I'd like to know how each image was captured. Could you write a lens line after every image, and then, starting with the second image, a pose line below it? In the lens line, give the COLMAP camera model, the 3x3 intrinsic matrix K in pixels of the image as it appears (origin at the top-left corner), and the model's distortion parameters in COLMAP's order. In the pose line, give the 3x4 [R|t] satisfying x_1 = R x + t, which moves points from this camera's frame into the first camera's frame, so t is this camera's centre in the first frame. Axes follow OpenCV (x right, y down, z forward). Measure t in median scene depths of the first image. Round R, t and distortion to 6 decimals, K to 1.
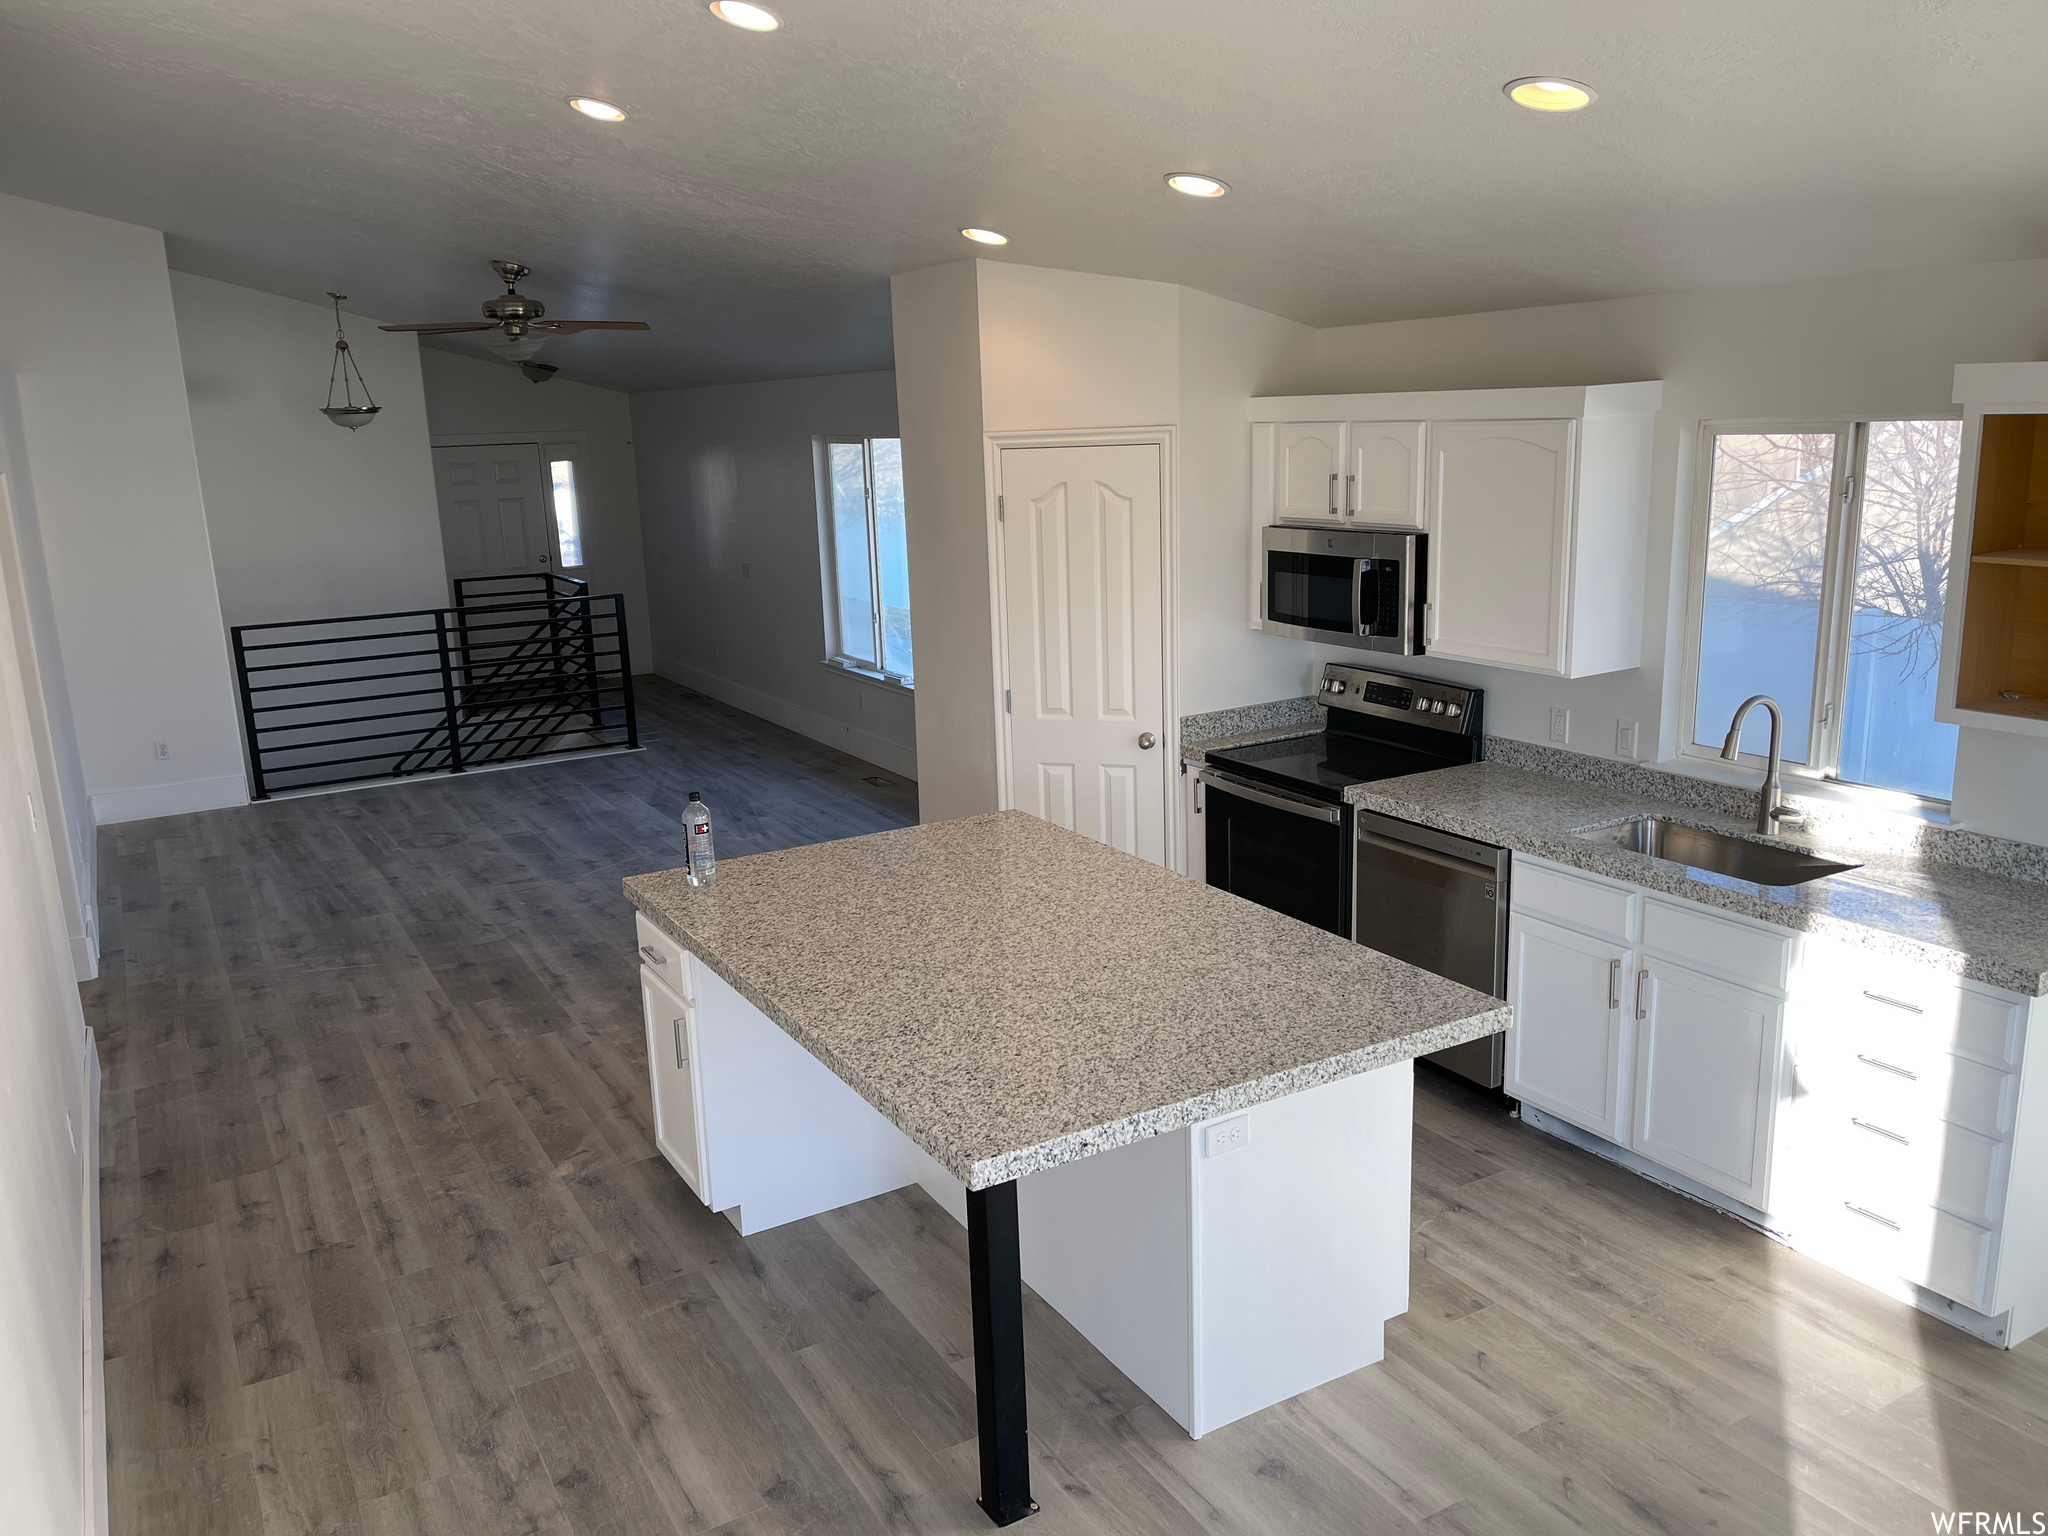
lens RADIAL K [[1551.4, 0, 1012.1], [0, 1551.4, 770.8], [0, 0, 1]] dist [0.075846, -0.089285]
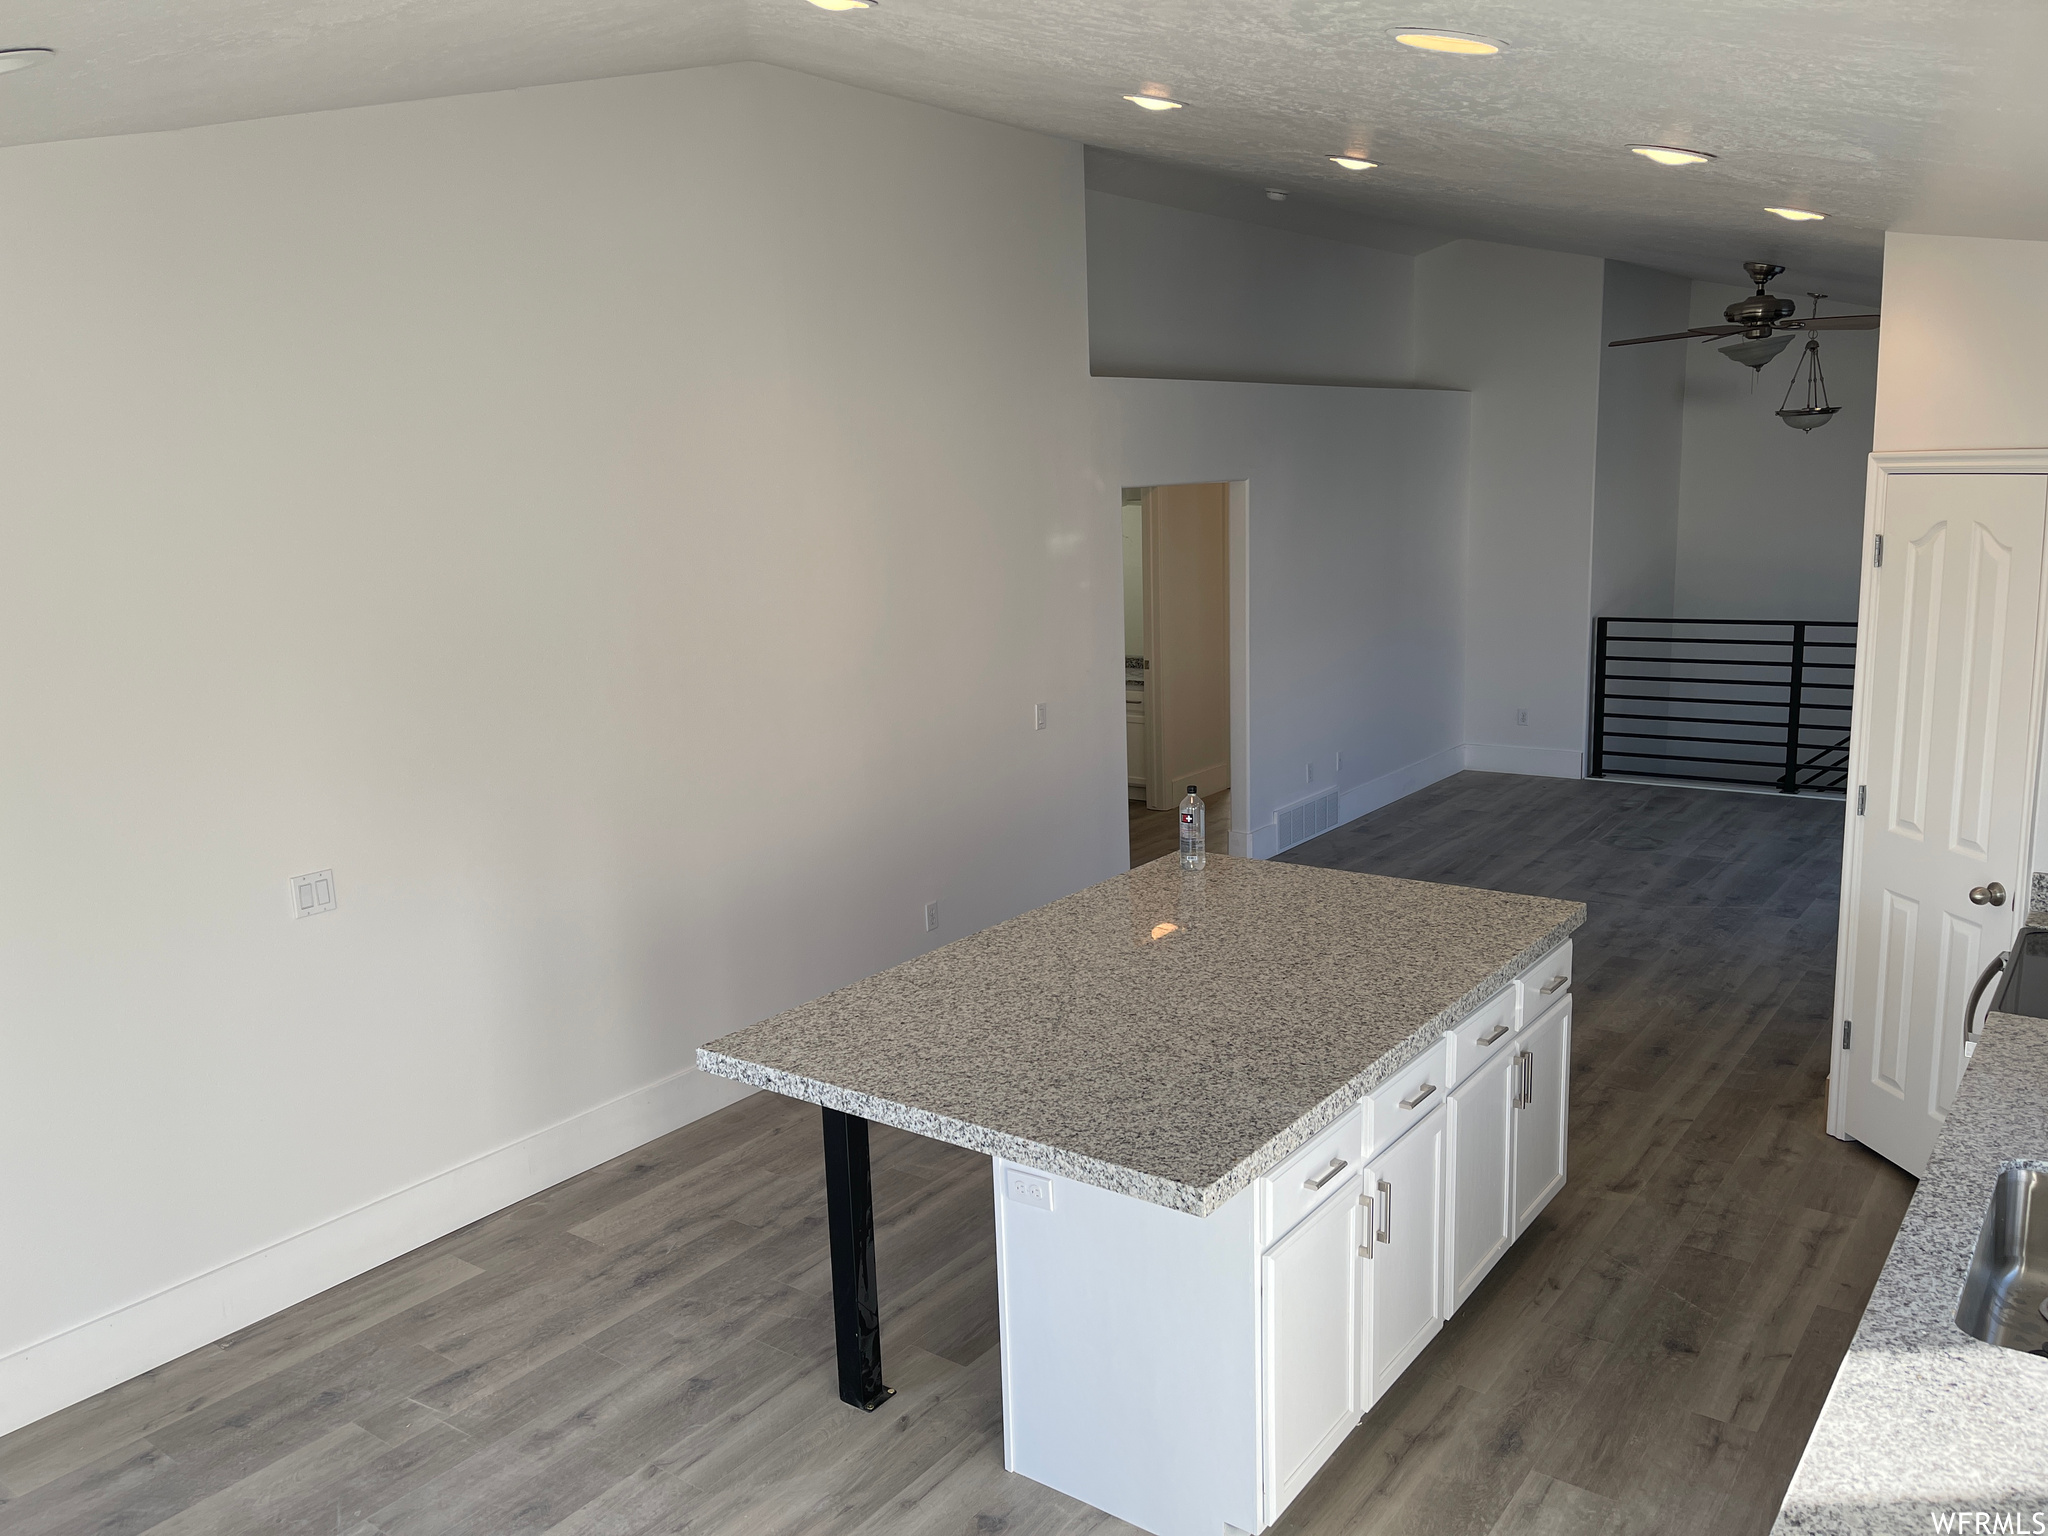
lens RADIAL K [[1551.4, 0, 1013.2], [0, 1551.4, 769.8], [0, 0, 1]] dist [0.075846, -0.089285]
pose [[0.395386, 0.192051, -0.898213, 0.488157], [-0.182207, 0.974862, 0.128234, -0.076529], [0.900261, 0.112959, 0.420440, 0.270163]]
